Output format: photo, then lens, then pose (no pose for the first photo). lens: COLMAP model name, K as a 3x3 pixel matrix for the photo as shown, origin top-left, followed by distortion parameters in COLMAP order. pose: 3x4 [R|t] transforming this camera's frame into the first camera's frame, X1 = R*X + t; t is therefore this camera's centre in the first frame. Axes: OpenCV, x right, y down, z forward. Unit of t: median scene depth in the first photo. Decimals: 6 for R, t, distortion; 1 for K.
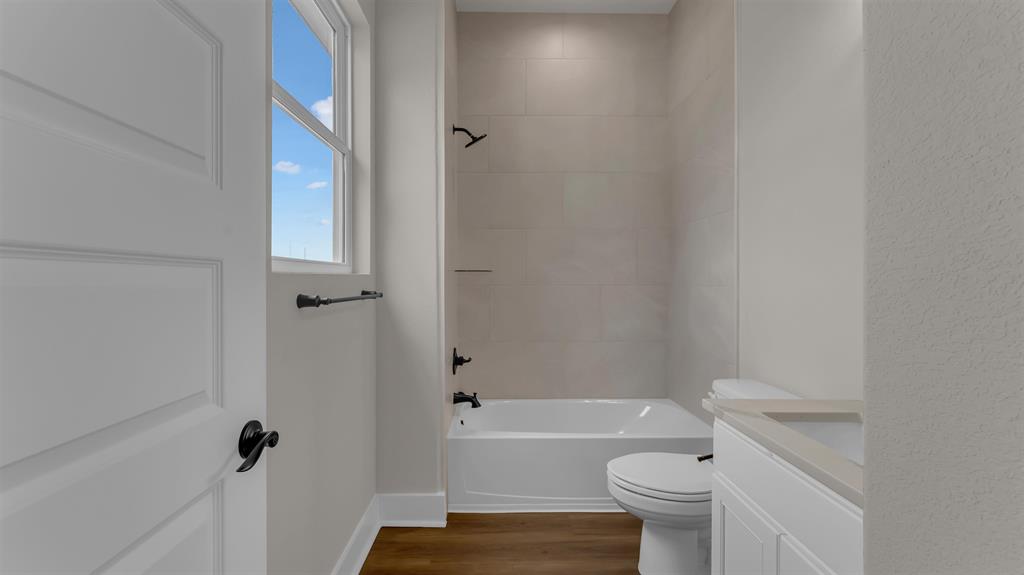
lens RADIAL K [[422.0, 0, 509.2], [0, 422.0, 285.1], [0, 0, 1]] dist [-0.001048, -0.000375]
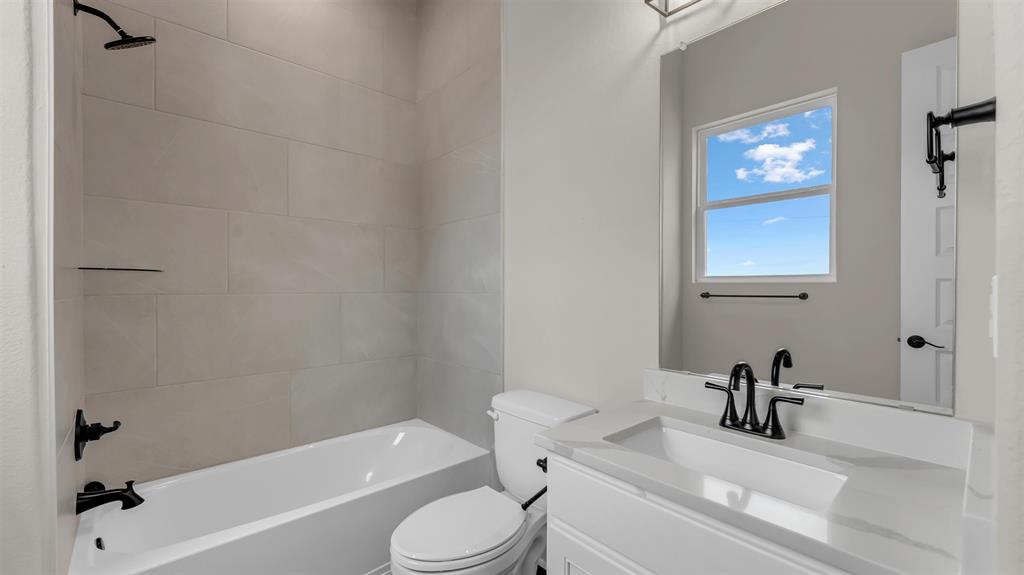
lens RADIAL K [[422.0, 0, 519.1], [0, 422.0, 290.0], [0, 0, 1]] dist [-0.001048, -0.000375]
pose [[0.769404, -0.006637, 0.638728, -0.038419], [0.011205, 0.999932, -0.003107, 0.000872], [-0.638664, 0.009547, 0.769426, 0.216225]]
